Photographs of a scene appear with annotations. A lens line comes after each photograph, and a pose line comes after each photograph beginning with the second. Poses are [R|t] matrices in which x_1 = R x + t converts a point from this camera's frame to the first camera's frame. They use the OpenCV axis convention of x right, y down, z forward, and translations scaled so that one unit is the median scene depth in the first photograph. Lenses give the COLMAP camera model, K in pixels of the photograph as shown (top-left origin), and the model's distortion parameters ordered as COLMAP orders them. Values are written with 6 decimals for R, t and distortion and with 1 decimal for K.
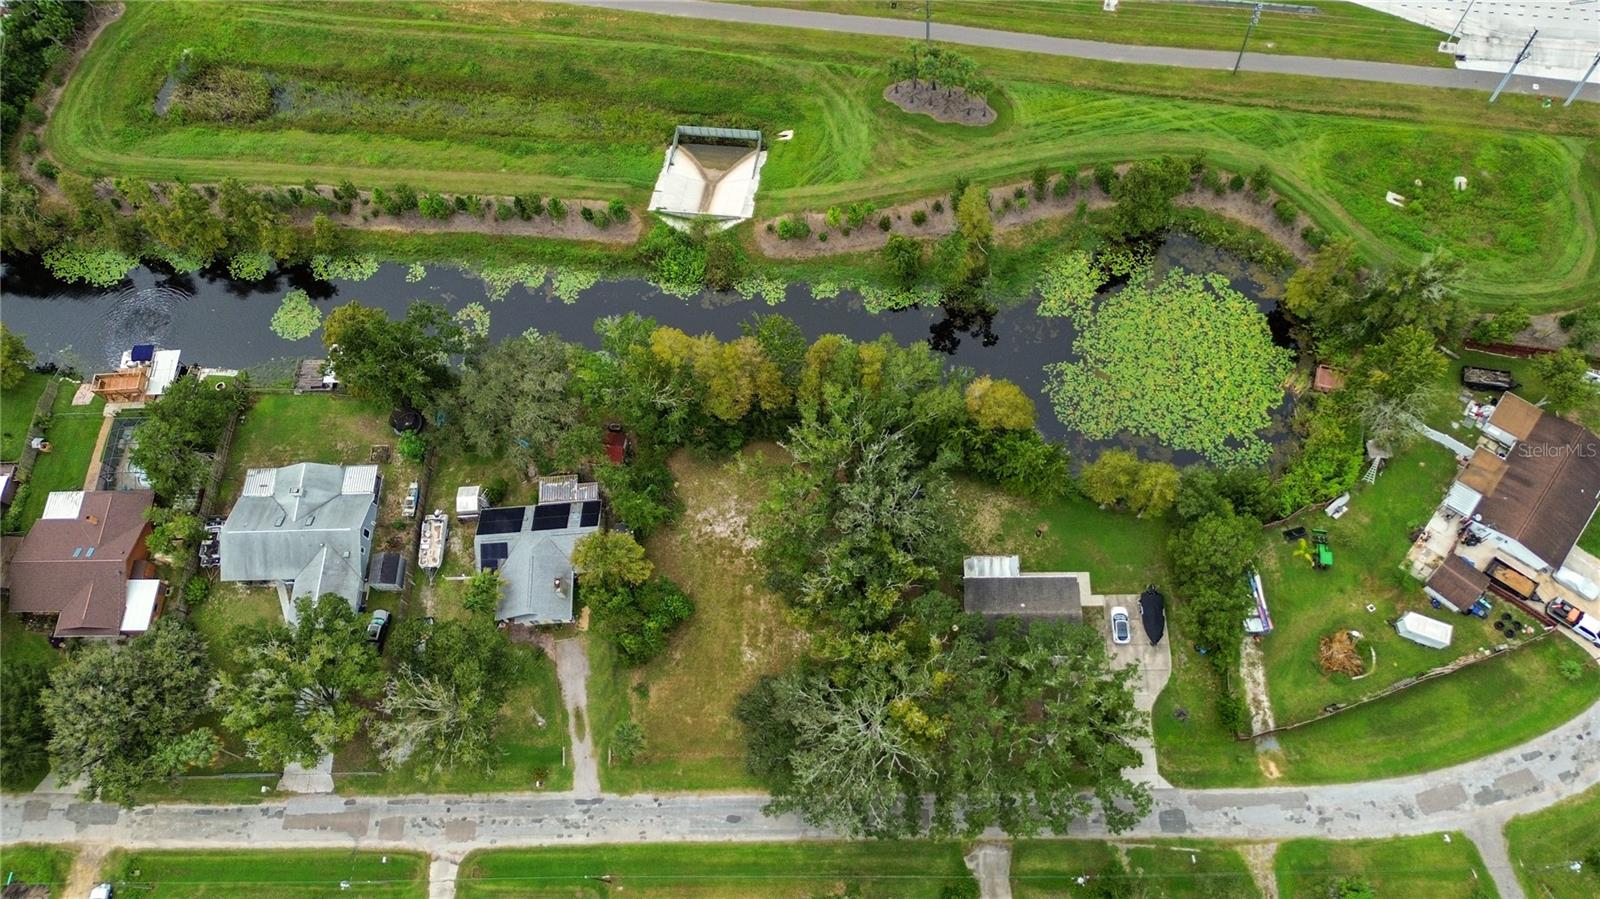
lens RADIAL K [[1121.1, 0, 797.5], [0, 1121.1, 451.0], [0, 0, 1]] dist [0.076553, -0.069955]
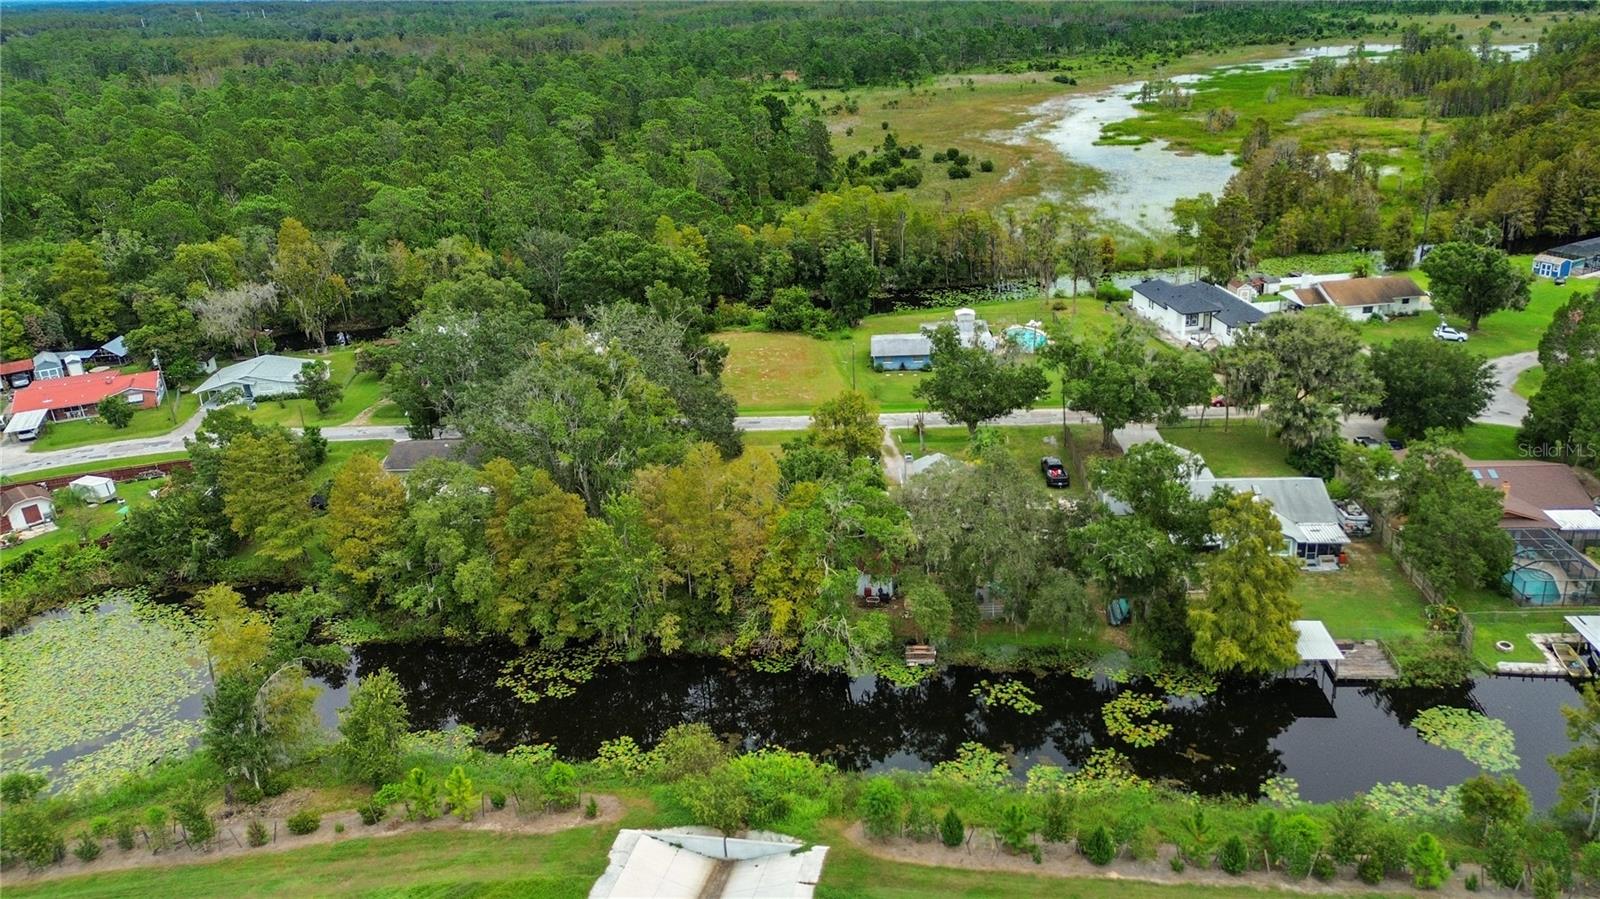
lens RADIAL K [[1121.1, 0, 856.7], [0, 1121.1, 432.2], [0, 0, 1]] dist [0.076553, -0.069955]
pose [[-0.992273, 0.105794, 0.064829, -0.220262], [0.066076, 0.008317, 0.997780, -0.792537], [0.105020, 0.994353, -0.015243, 0.936890]]
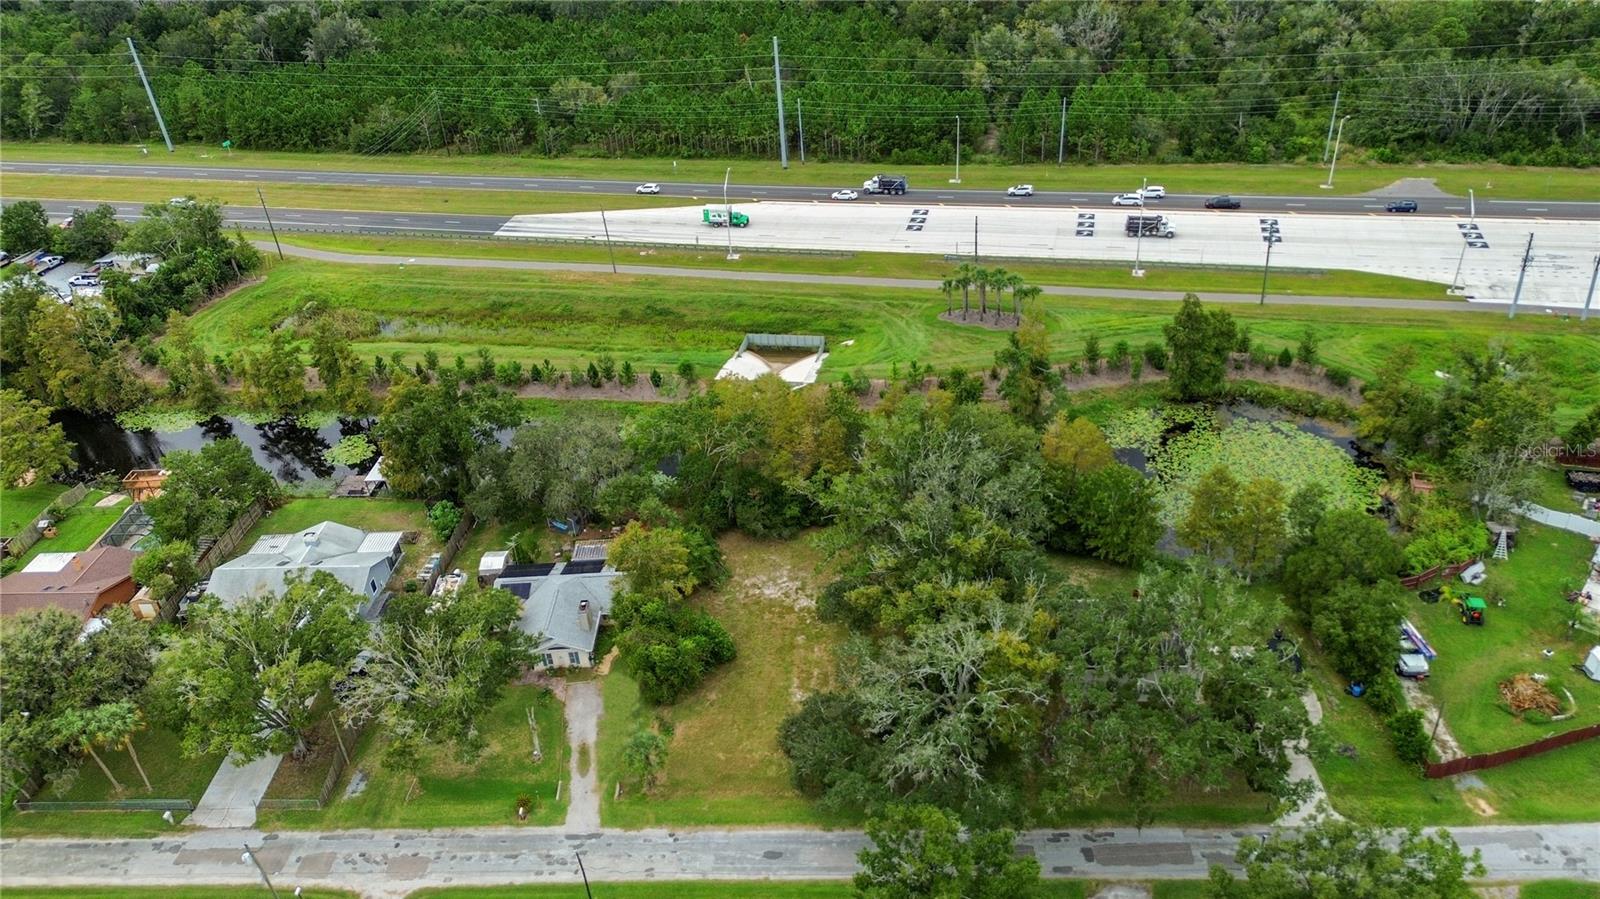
lens RADIAL K [[1121.1, 0, 797.5], [0, 1121.1, 458.3], [0, 0, 1]] dist [0.076553, -0.069955]
pose [[0.998679, 0.044253, -0.026113, -0.028917], [-0.051293, 0.828602, -0.557484, 0.473354], [-0.003033, 0.558087, 0.829777, 0.205471]]
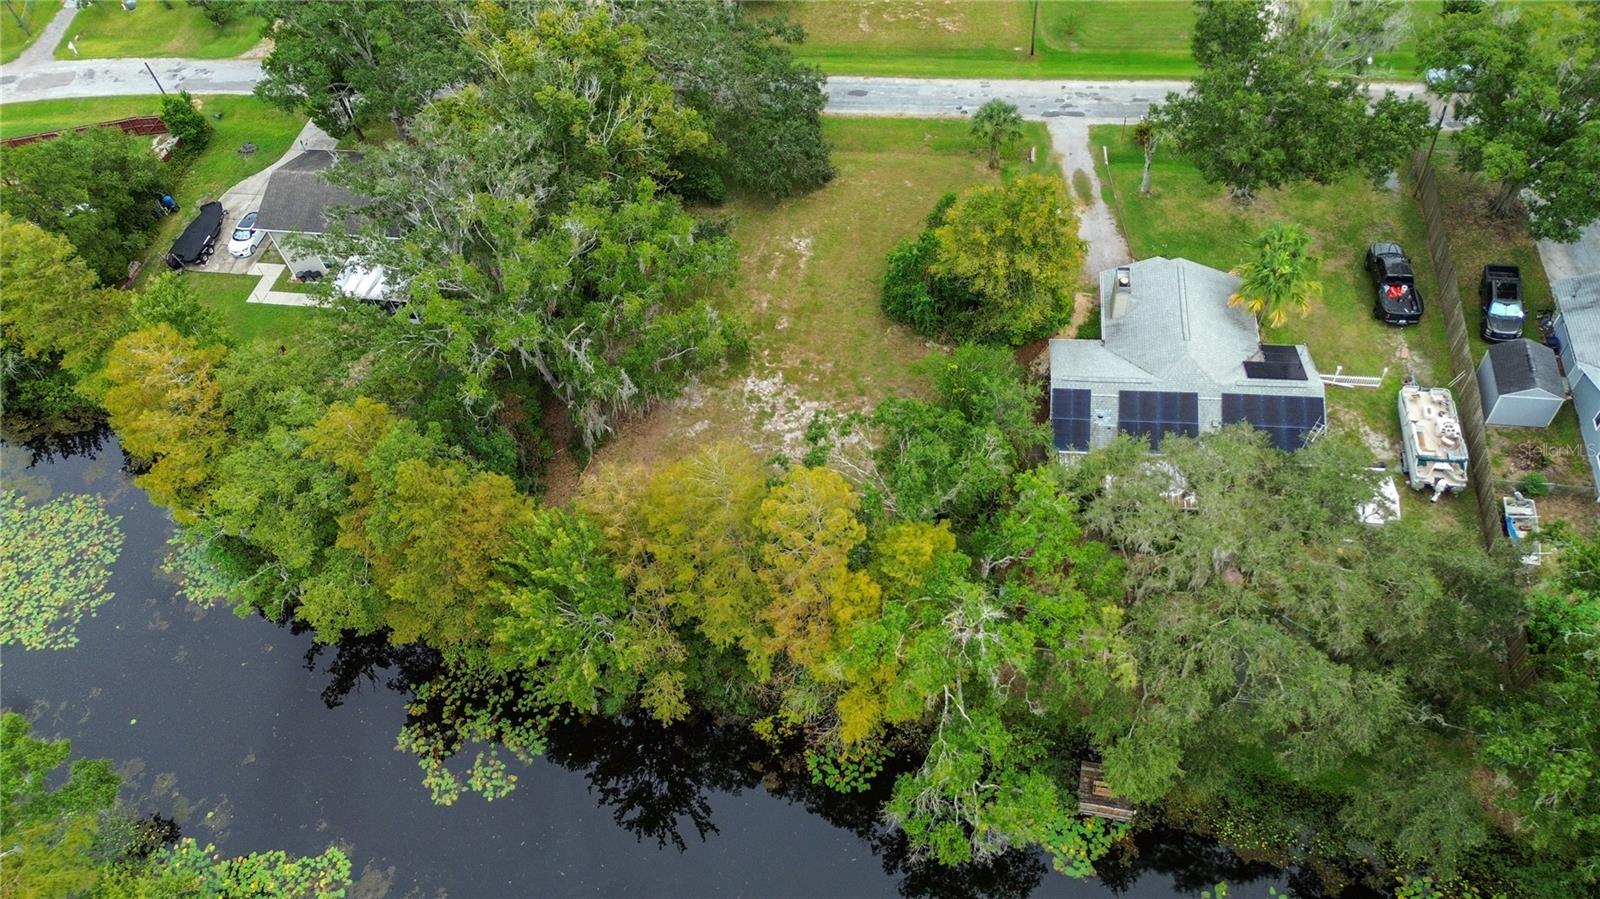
lens RADIAL K [[1121.1, 0, 805.1], [0, 1121.1, 449.6], [0, 0, 1]] dist [0.076553, -0.069955]
pose [[-0.967555, -0.029077, 0.250980, -0.193402], [0.233142, -0.485580, 0.842530, -0.374139], [0.097372, 0.873709, 0.476604, 0.764196]]
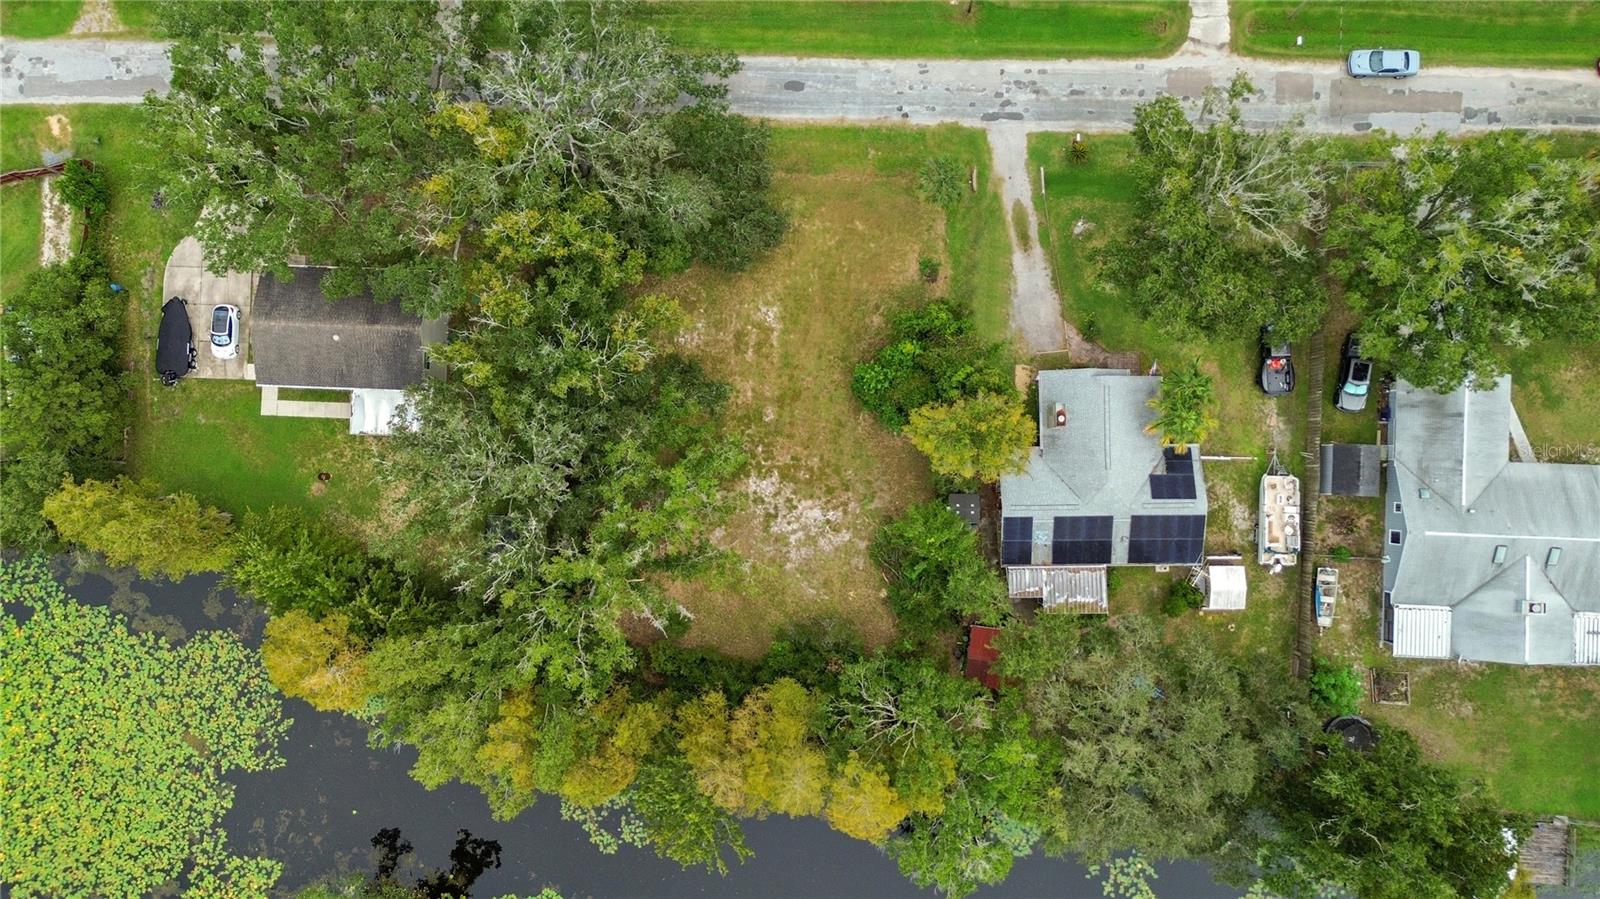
lens RADIAL K [[1121.1, 0, 803.2], [0, 1121.1, 444.2], [0, 0, 1]] dist [0.076553, -0.069955]
pose [[-0.993265, -0.028573, 0.112287, -0.133808], [0.072182, -0.910674, 0.406771, -0.153660], [0.090635, 0.412137, 0.906603, 0.401853]]
